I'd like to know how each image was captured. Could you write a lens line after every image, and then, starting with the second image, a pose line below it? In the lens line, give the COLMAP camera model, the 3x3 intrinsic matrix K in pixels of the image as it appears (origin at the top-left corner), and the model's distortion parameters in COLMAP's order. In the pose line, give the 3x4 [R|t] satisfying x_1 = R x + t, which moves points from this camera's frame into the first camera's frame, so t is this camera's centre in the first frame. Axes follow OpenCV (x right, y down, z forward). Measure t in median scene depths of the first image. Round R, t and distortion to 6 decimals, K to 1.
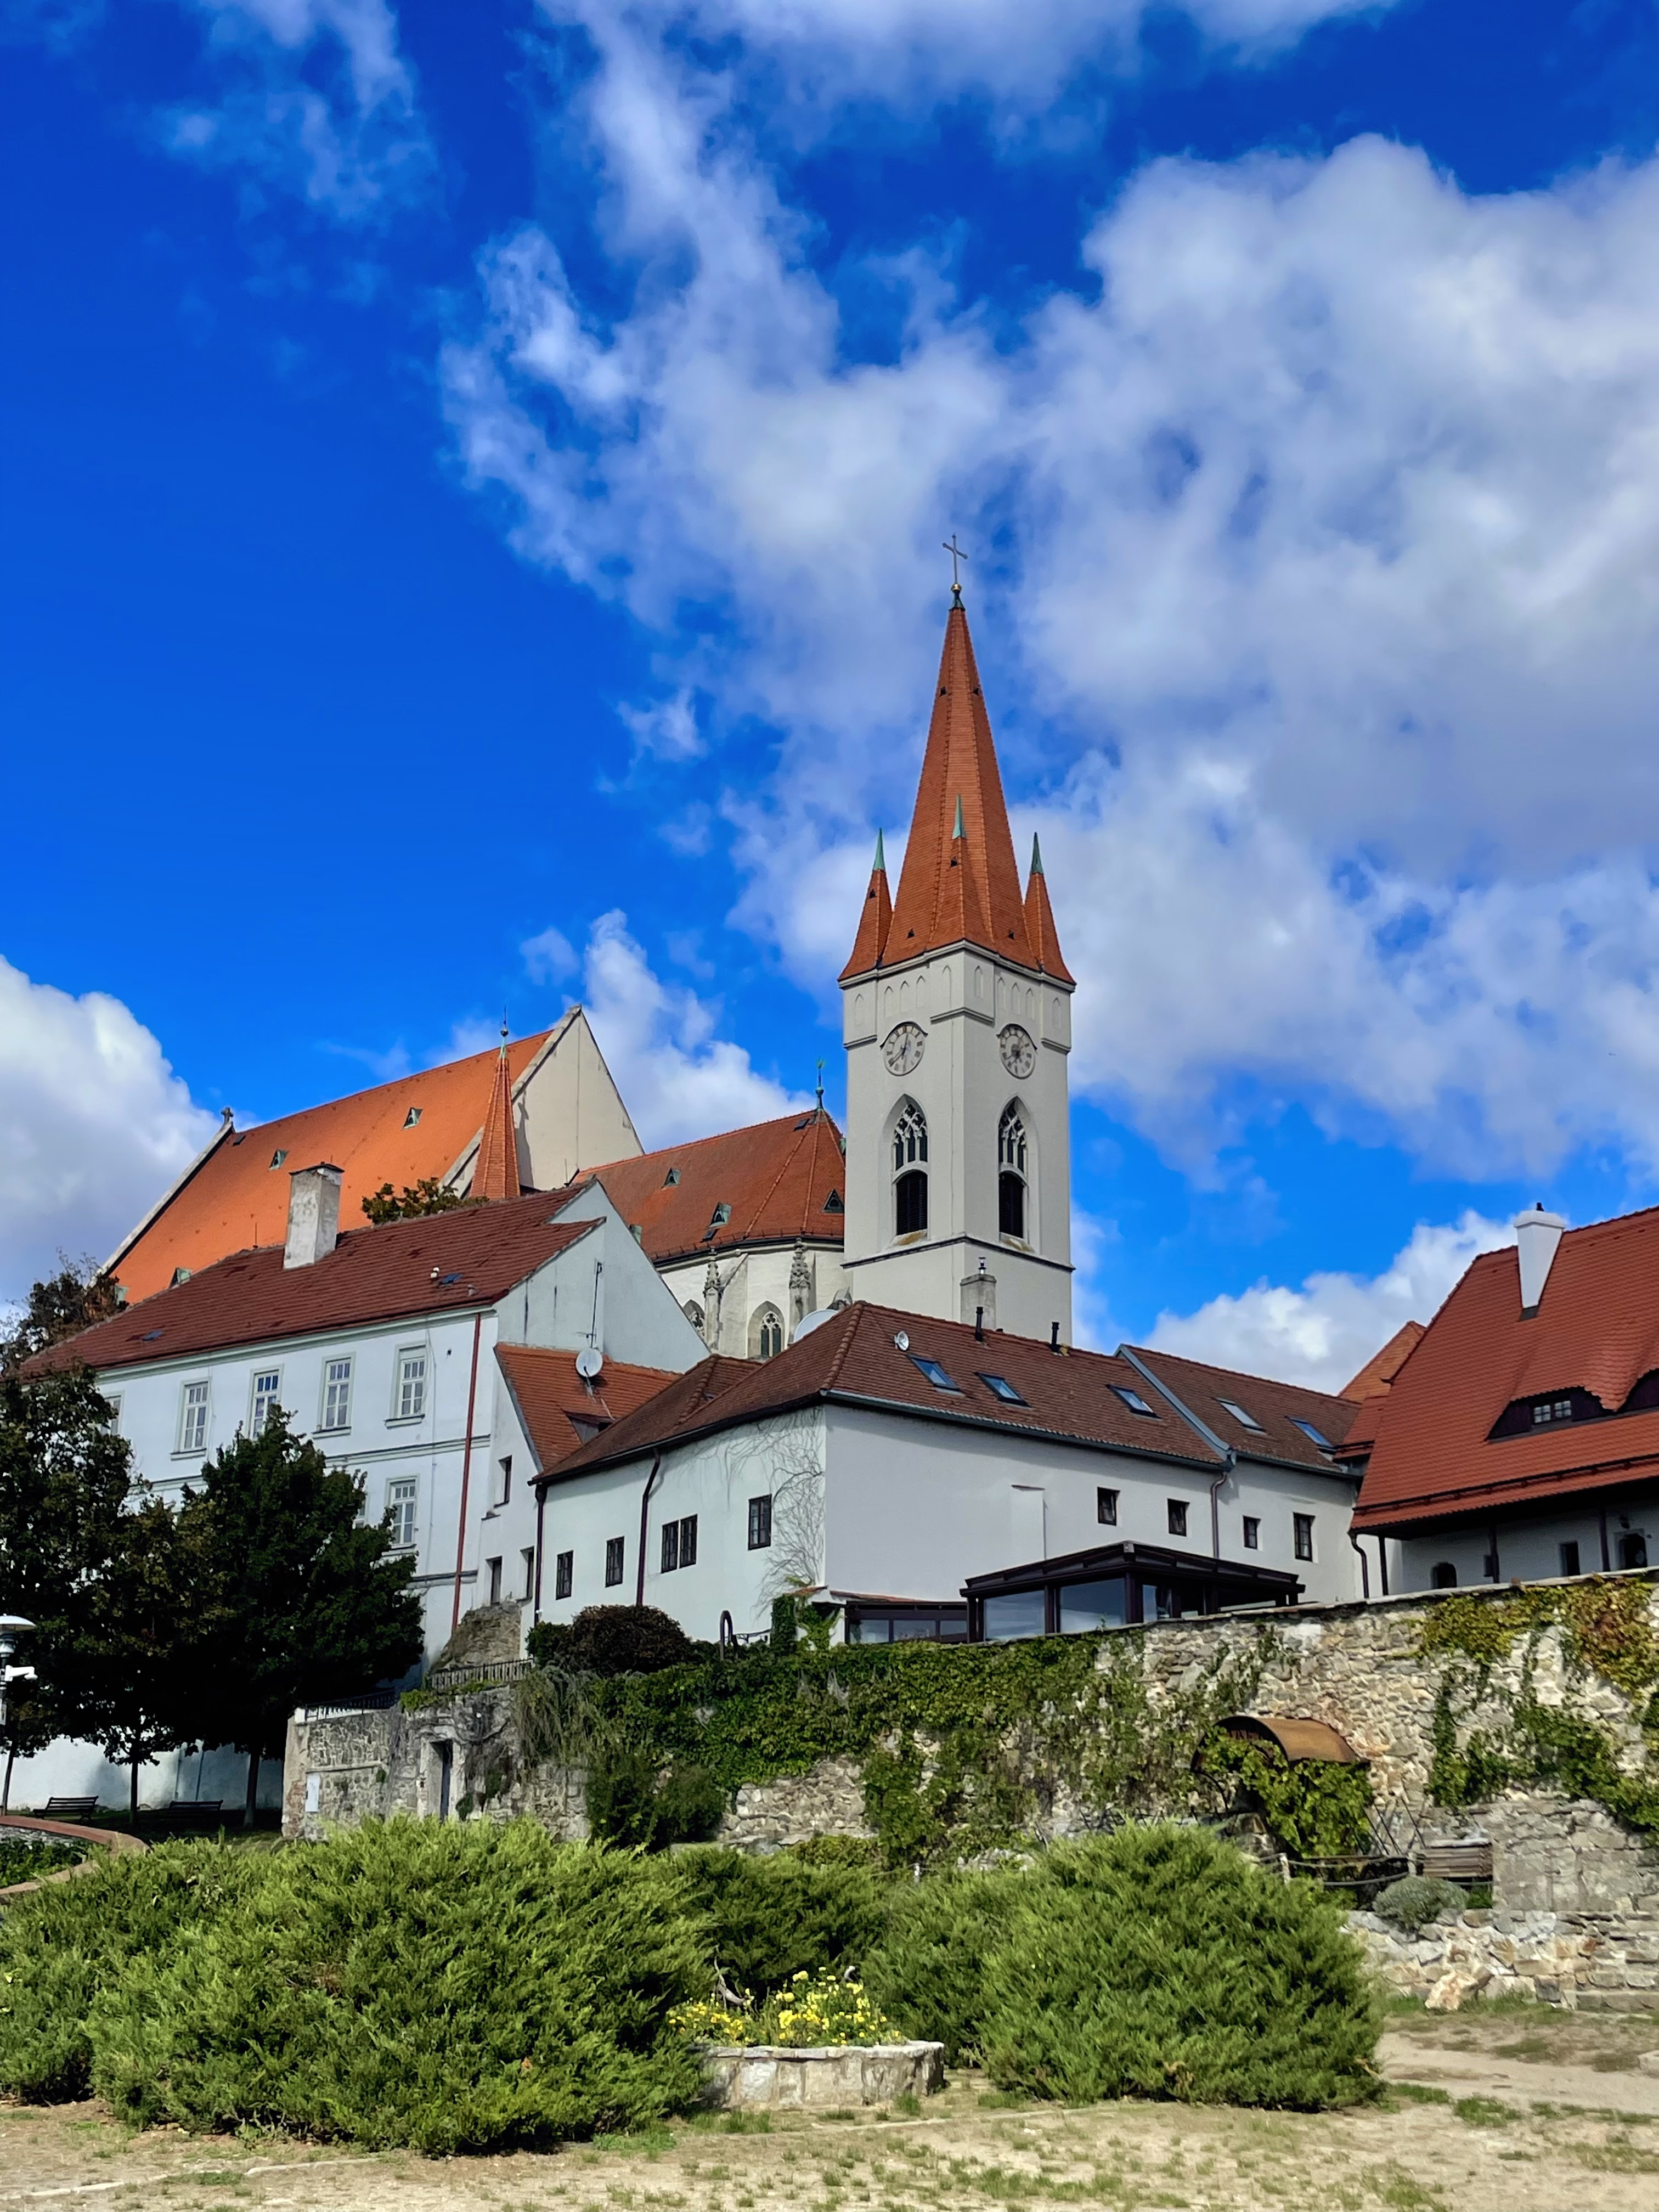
lens RADIAL K [[2568.4, 0, 829.5], [0, 2568.4, 1086.1], [0, 0, 1]] dist [0.084631, 0.000000]
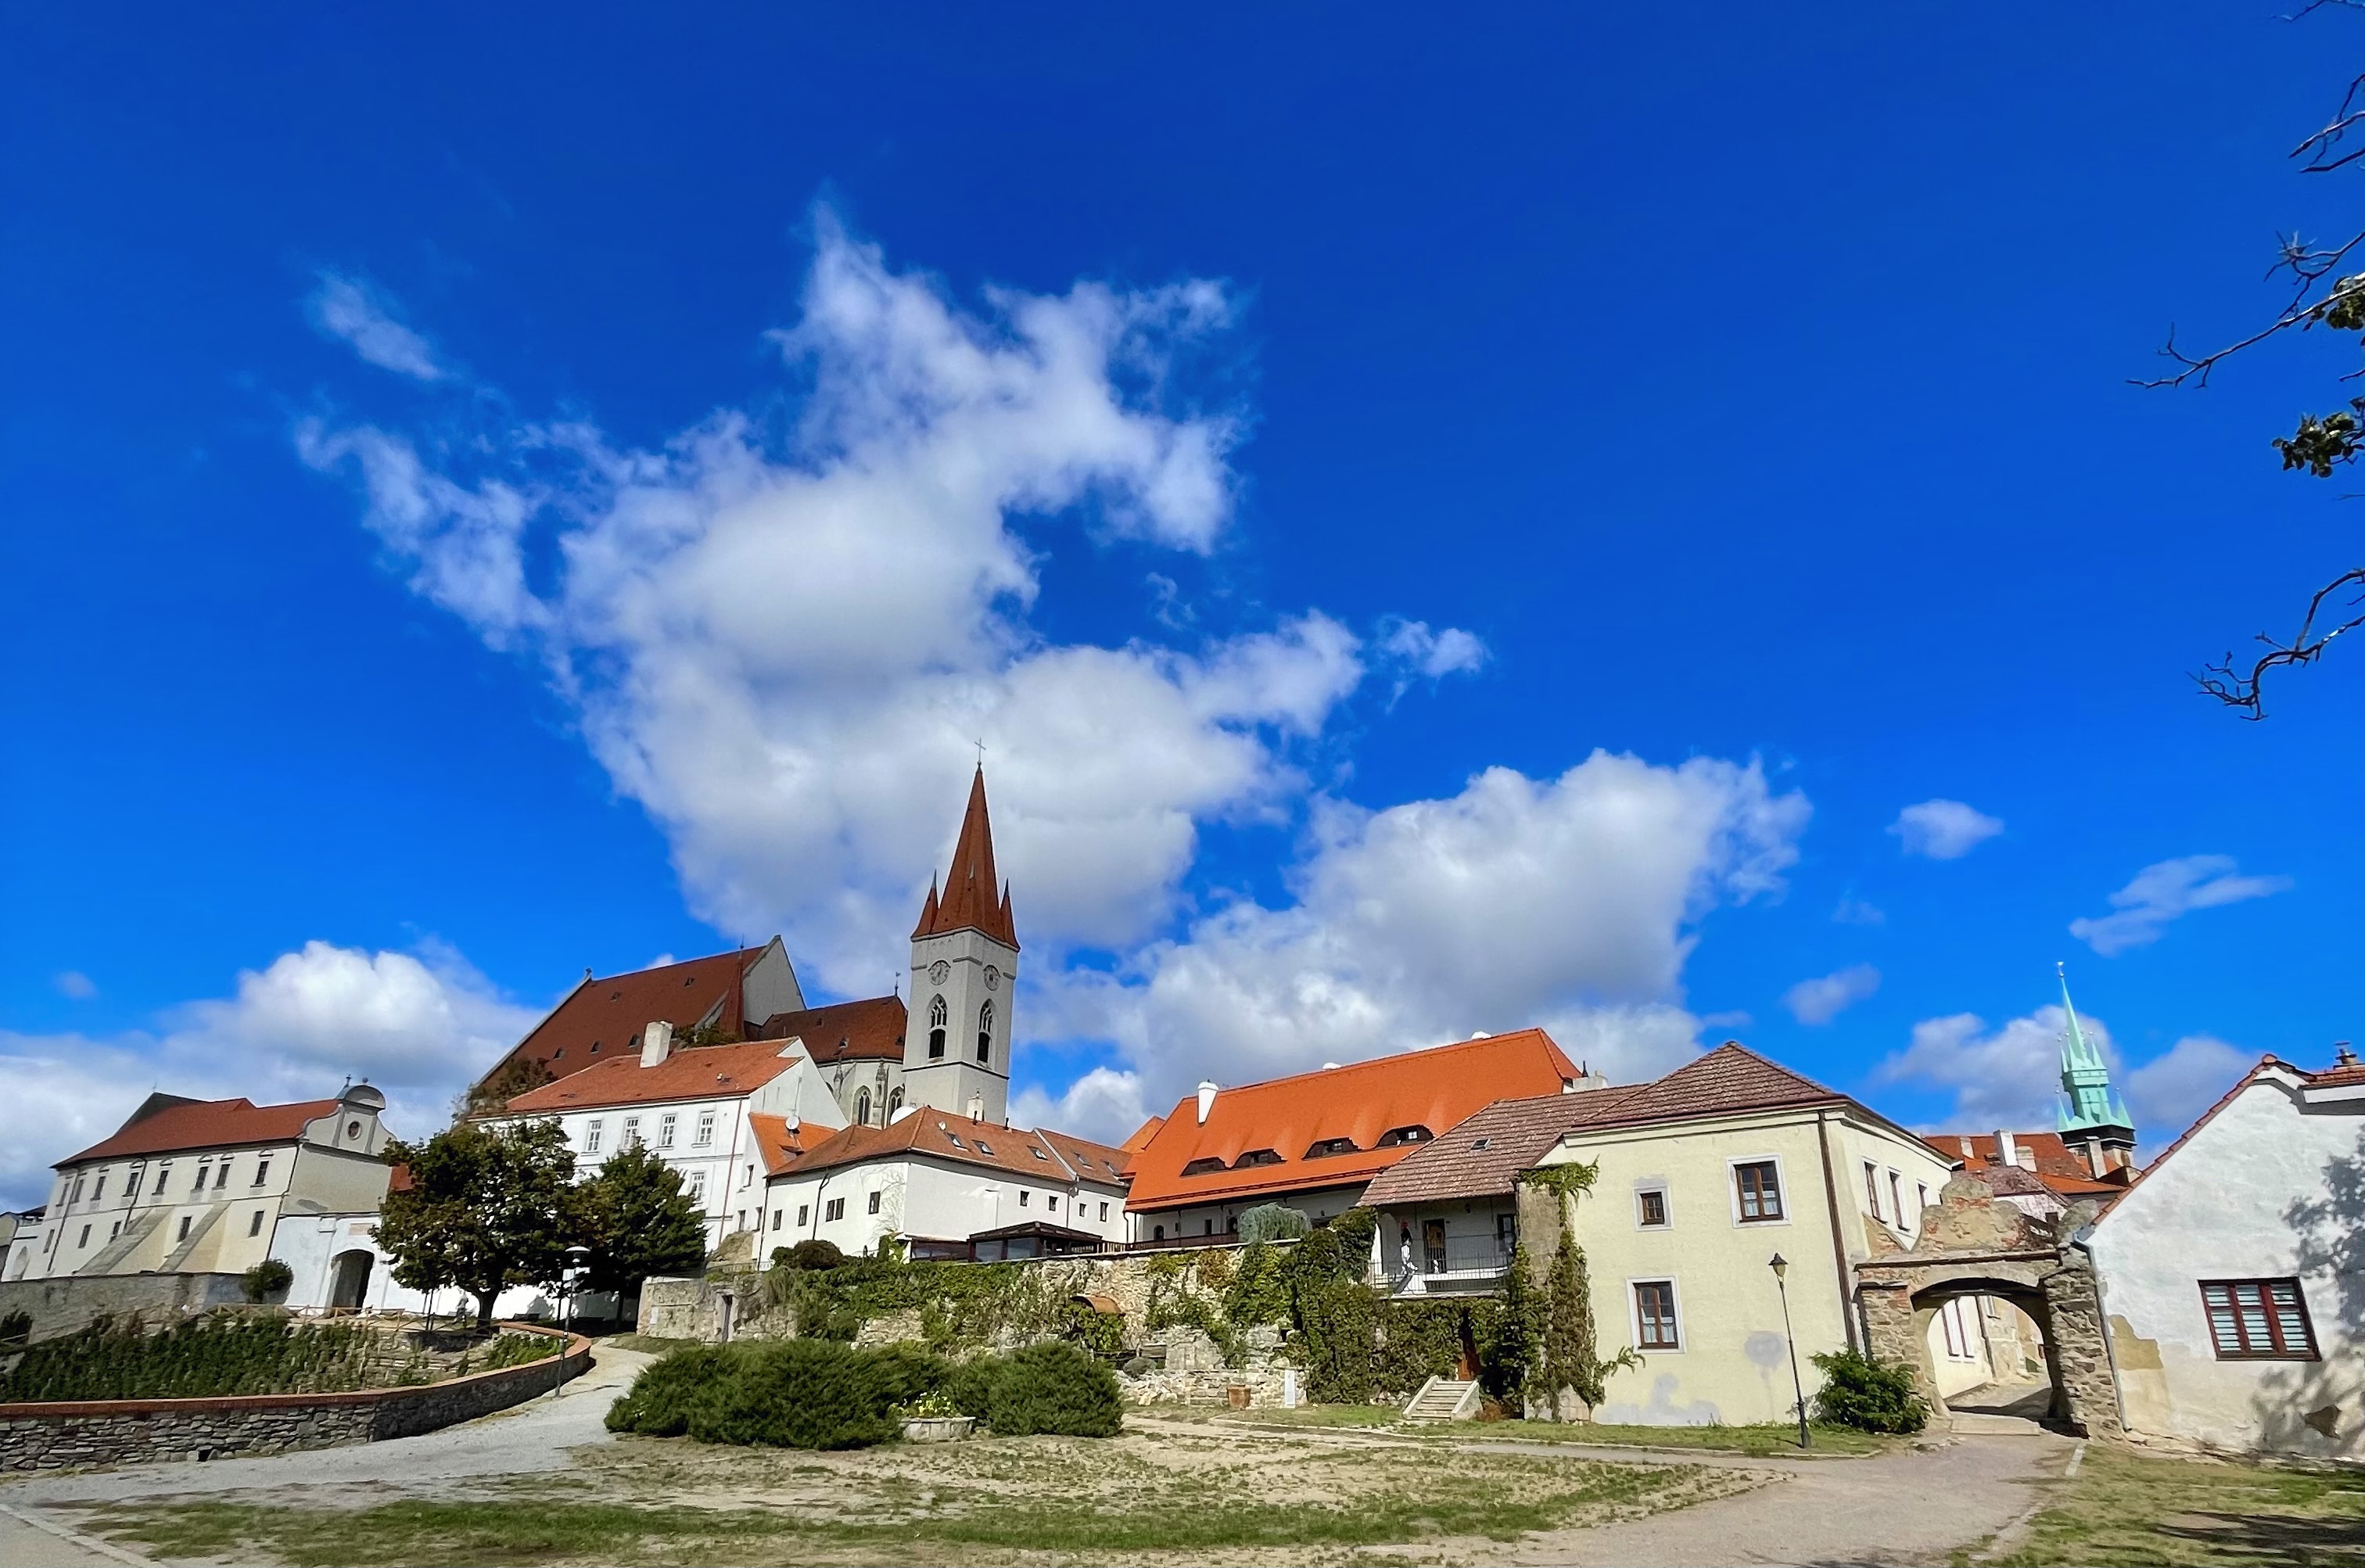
lens RADIAL K [[1250.0, 0, 1192.6], [0, 1250.0, 929.9], [0, 0, 1]] dist [0.001553, -0.001380]
pose [[0.967367, 0.083860, 0.239101, -0.043481], [-0.076855, 0.996299, -0.038490, -0.059175], [-0.241444, 0.018858, 0.970231, -0.180945]]
